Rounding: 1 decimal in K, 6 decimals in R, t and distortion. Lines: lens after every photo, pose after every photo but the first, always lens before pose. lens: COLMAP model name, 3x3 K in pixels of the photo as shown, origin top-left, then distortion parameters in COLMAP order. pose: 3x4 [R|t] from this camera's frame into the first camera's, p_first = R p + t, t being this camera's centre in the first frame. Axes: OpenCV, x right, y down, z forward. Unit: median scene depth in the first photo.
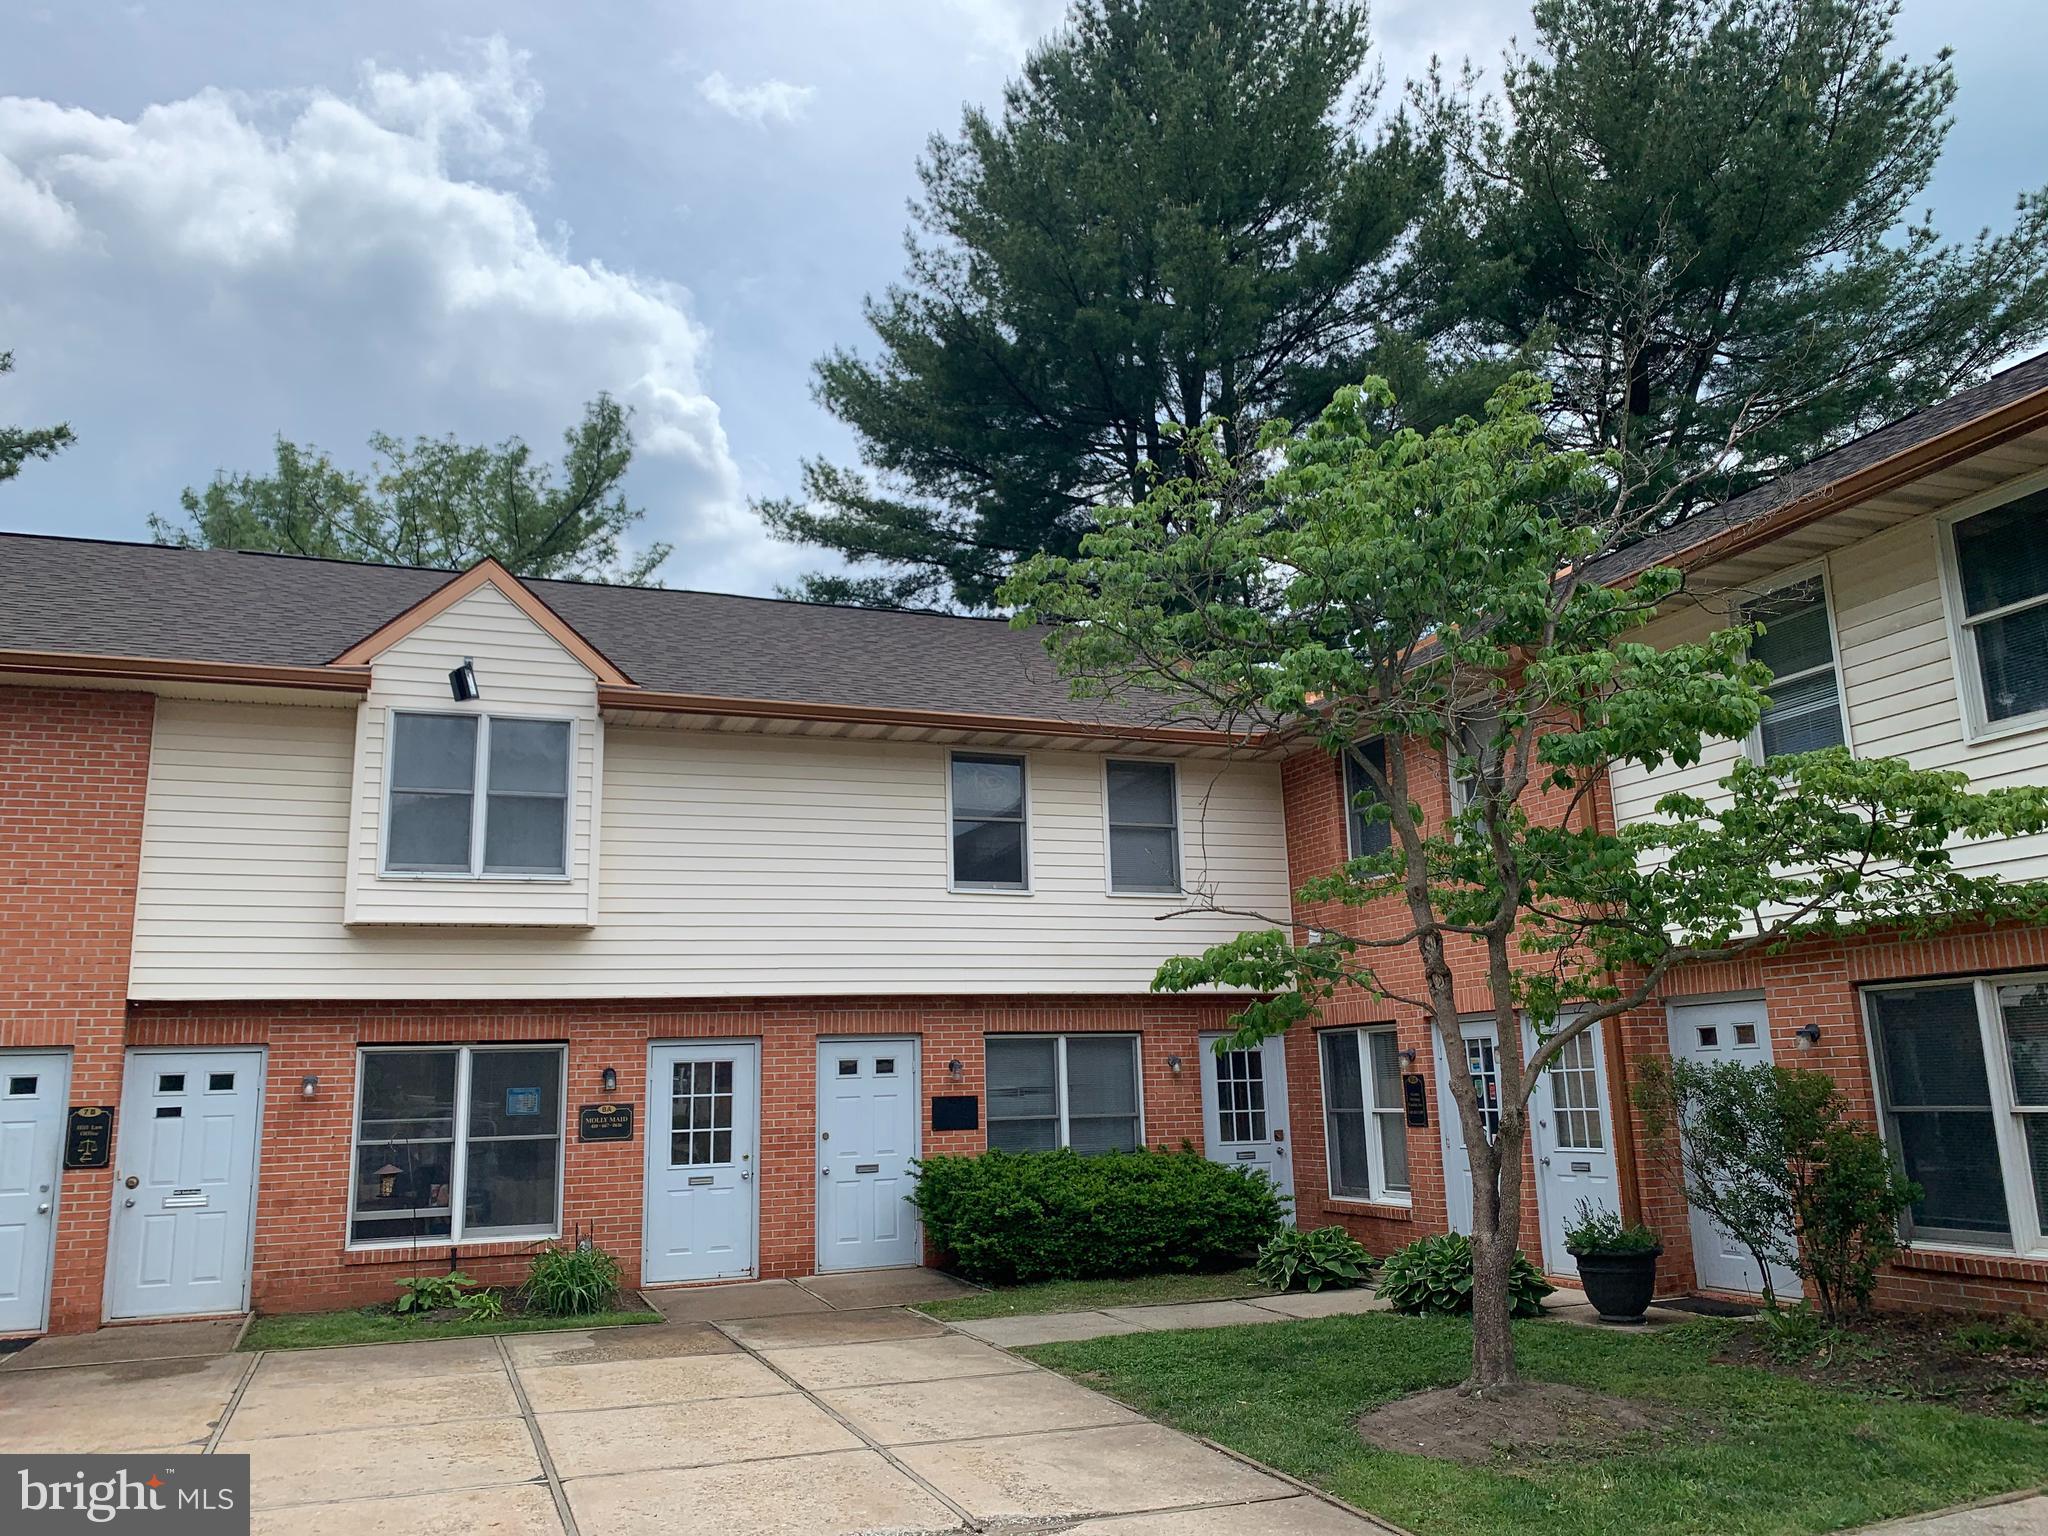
lens RADIAL K [[1571.8, 0, 1023.6], [0, 1571.8, 766.6], [0, 0, 1]] dist [0.059884, -0.069120]
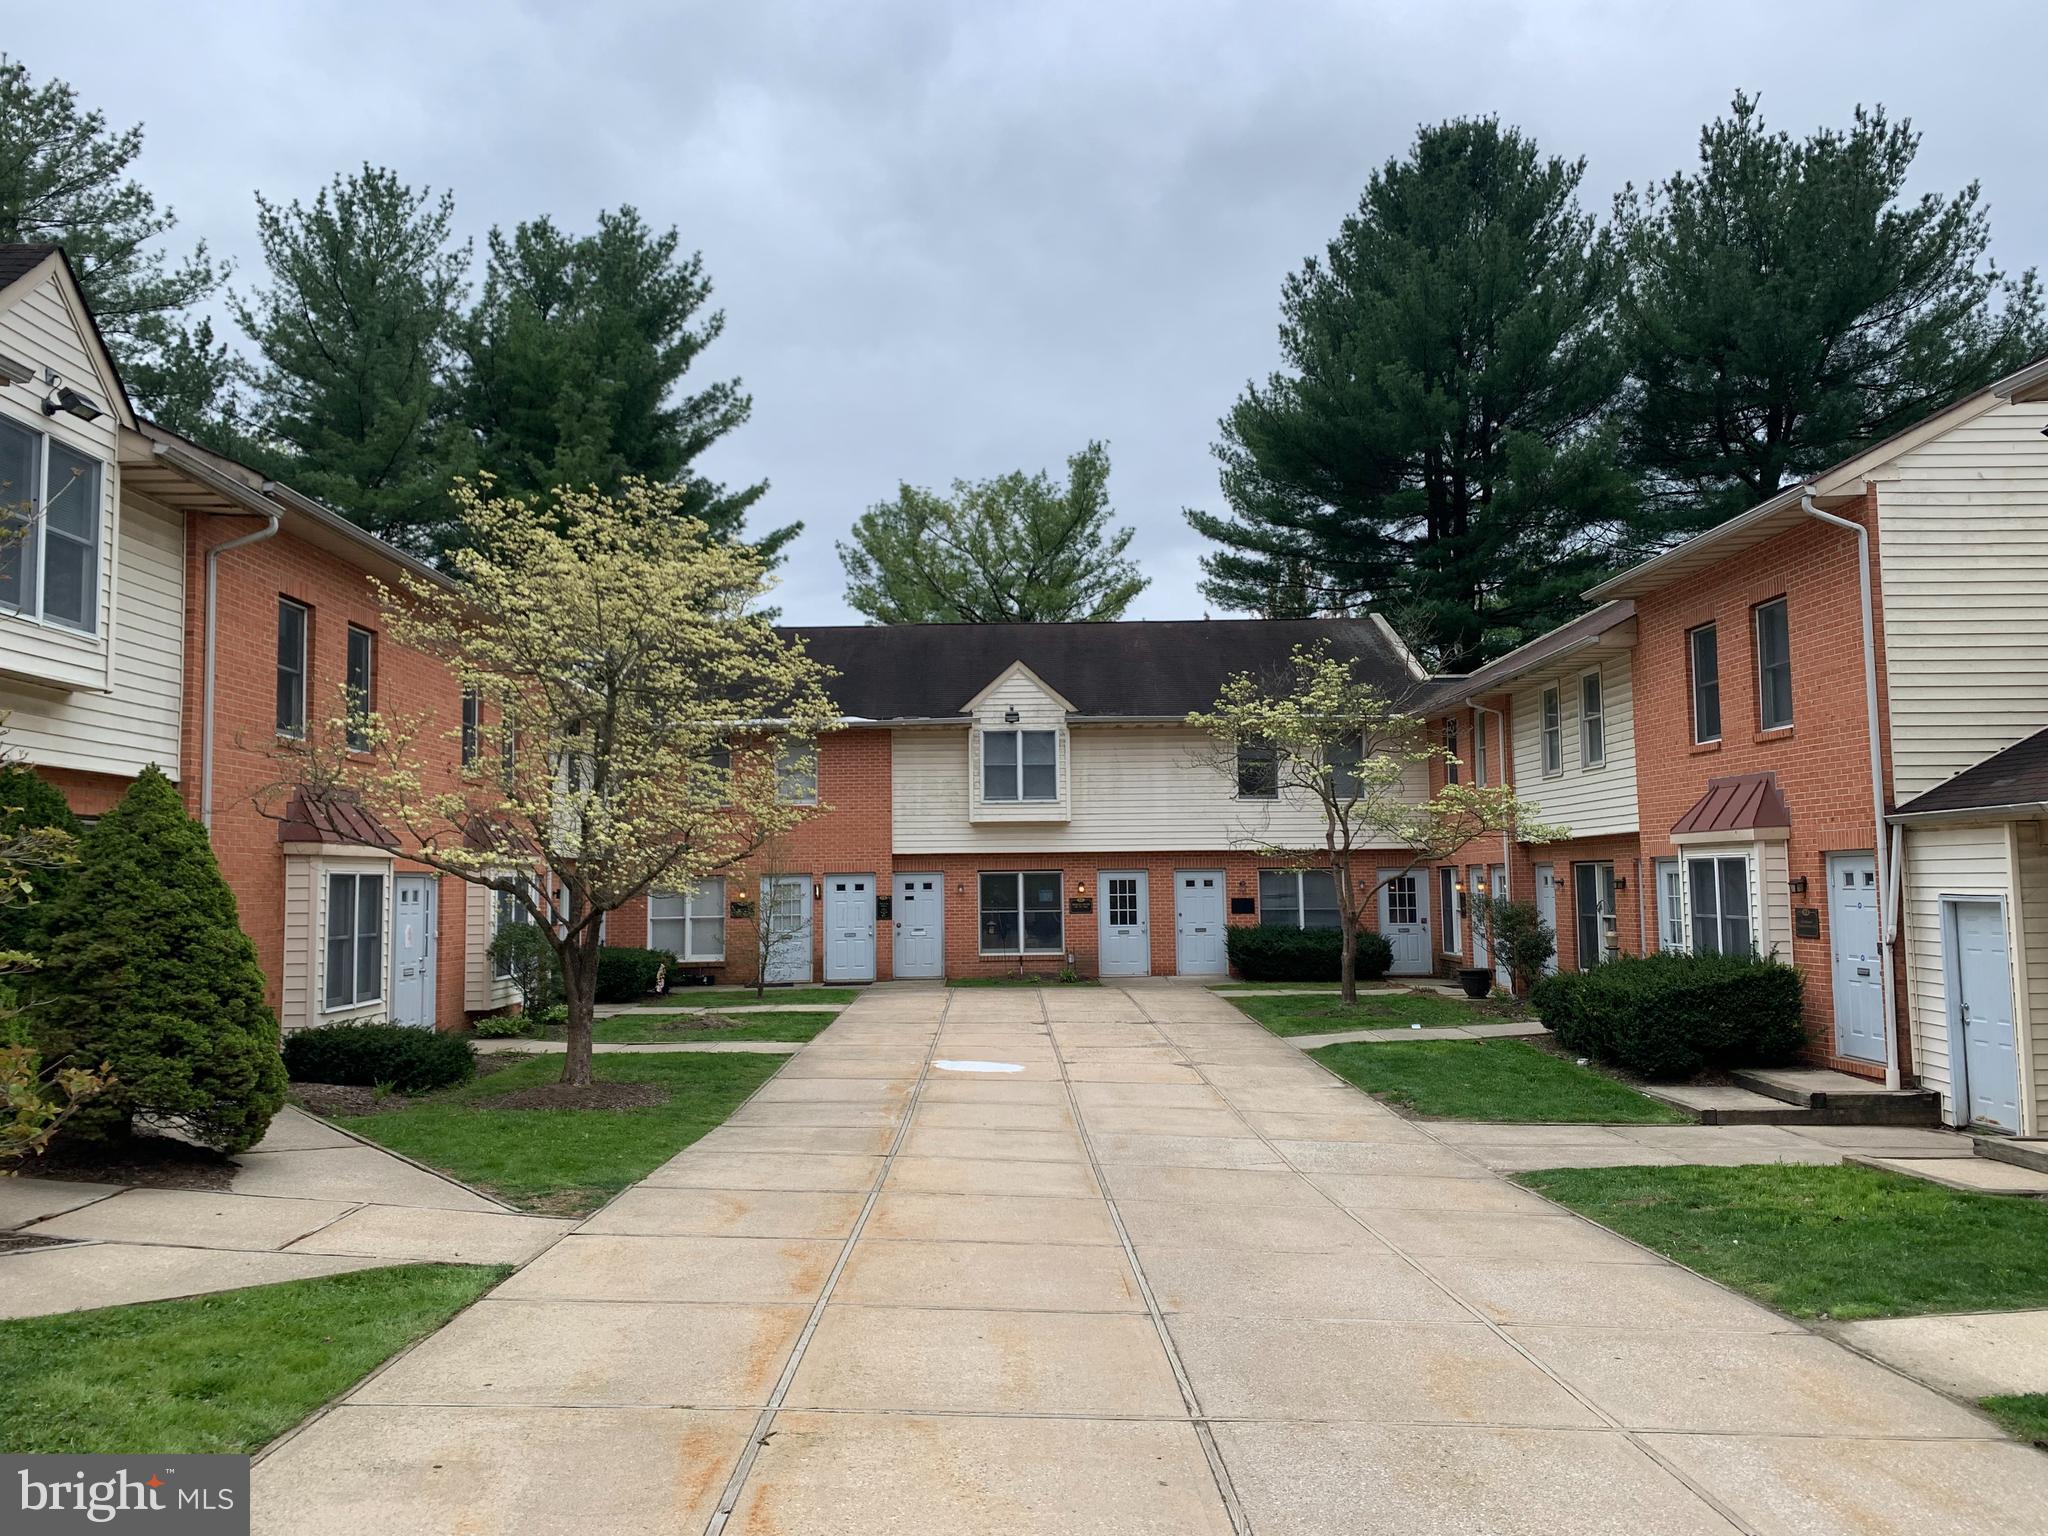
lens RADIAL K [[1571.8, 0, 1015.8], [0, 1571.8, 765.2], [0, 0, 1]] dist [0.059884, -0.069120]
pose [[0.938722, -0.009309, -0.344550, 0.315995], [0.055932, 0.990500, 0.125625, -0.194622], [0.340107, -0.137198, 0.930325, -0.812984]]
